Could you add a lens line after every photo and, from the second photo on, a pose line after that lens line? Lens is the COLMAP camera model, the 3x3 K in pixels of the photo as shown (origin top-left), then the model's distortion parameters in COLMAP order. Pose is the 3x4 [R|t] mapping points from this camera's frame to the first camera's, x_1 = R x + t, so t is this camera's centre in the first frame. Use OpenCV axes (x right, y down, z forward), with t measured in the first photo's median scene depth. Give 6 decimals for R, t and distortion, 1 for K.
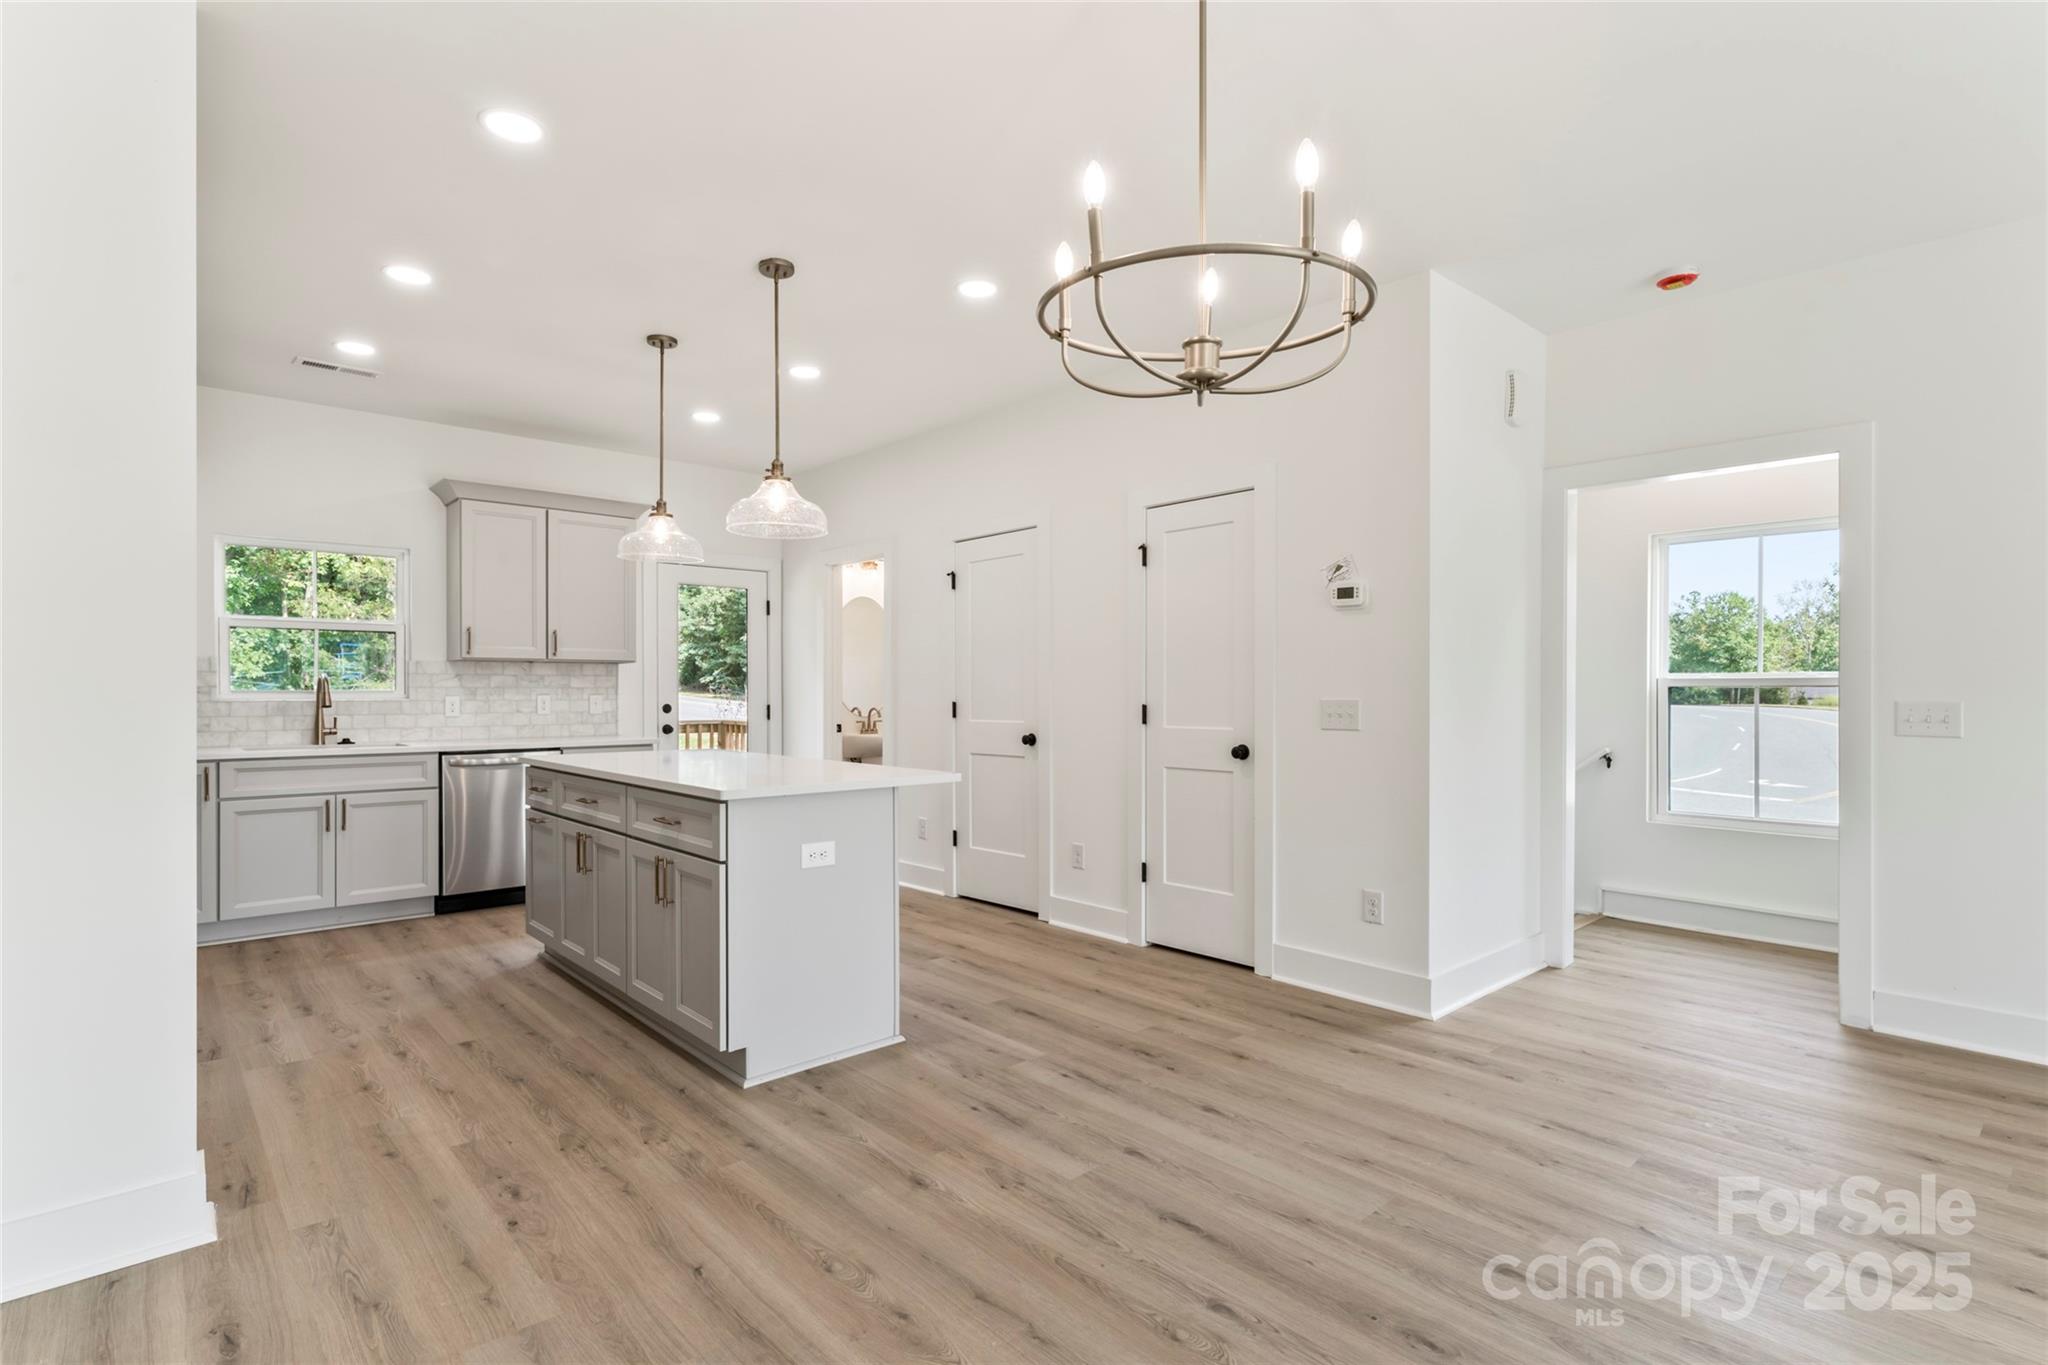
lens RADIAL K [[997.1, 0, 1024.5], [0, 997.1, 693.5], [0, 0, 1]] dist [-0.001289, 0.001095]
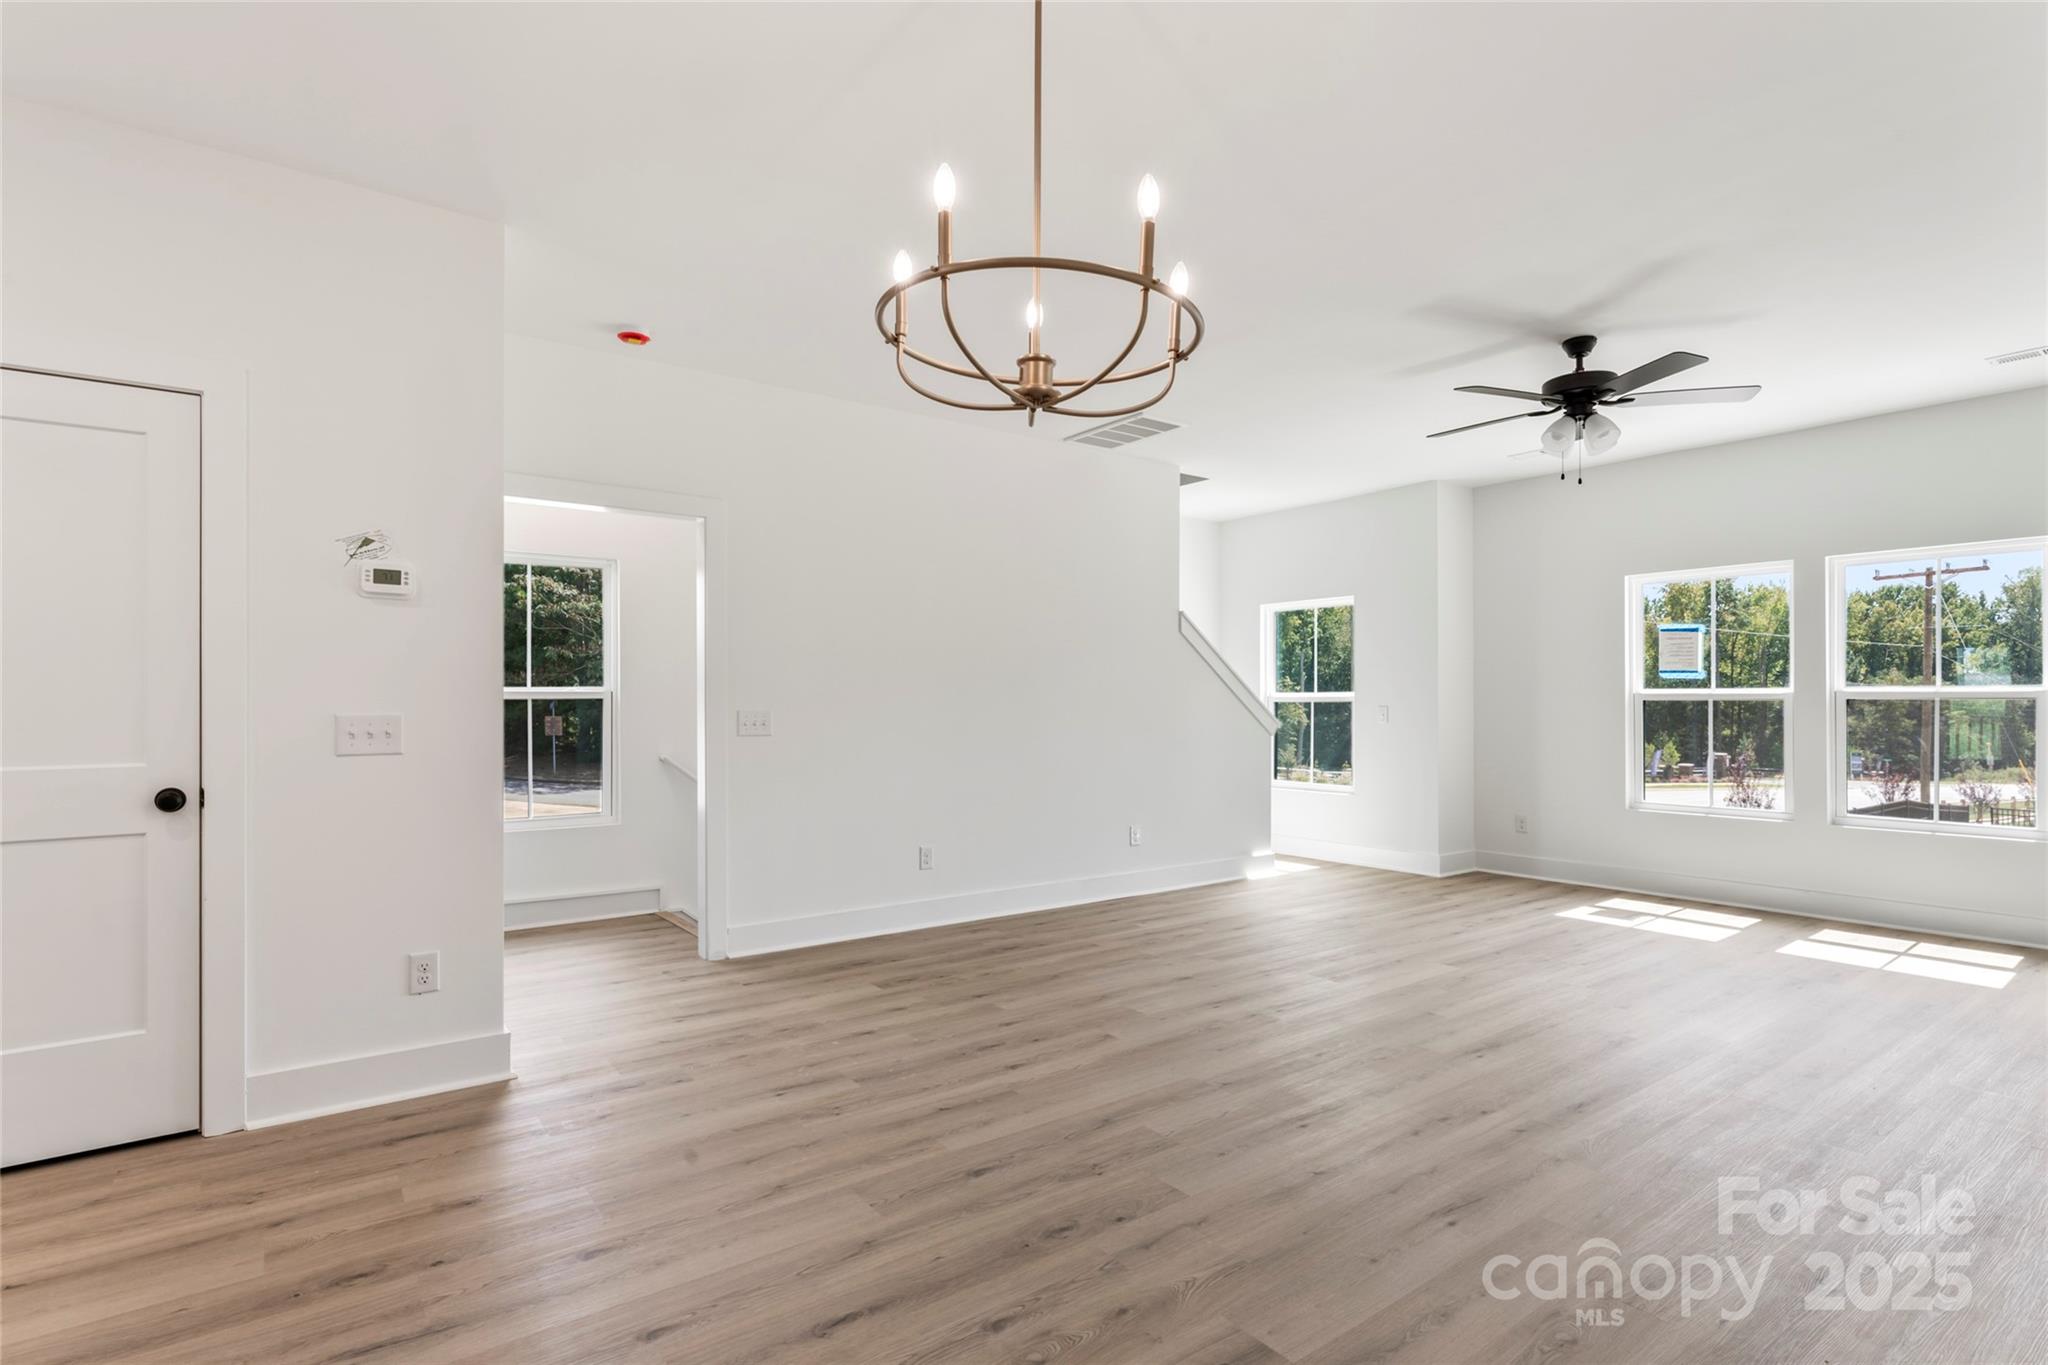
lens RADIAL K [[997.1, 0, 1017.9], [0, 997.1, 695.5], [0, 0, 1]] dist [-0.001289, 0.001095]
pose [[0.099898, 0.006359, 0.994977, -0.421715], [0.002181, 0.999976, -0.006610, -0.002907], [-0.994995, 0.002830, 0.099882, 0.465773]]
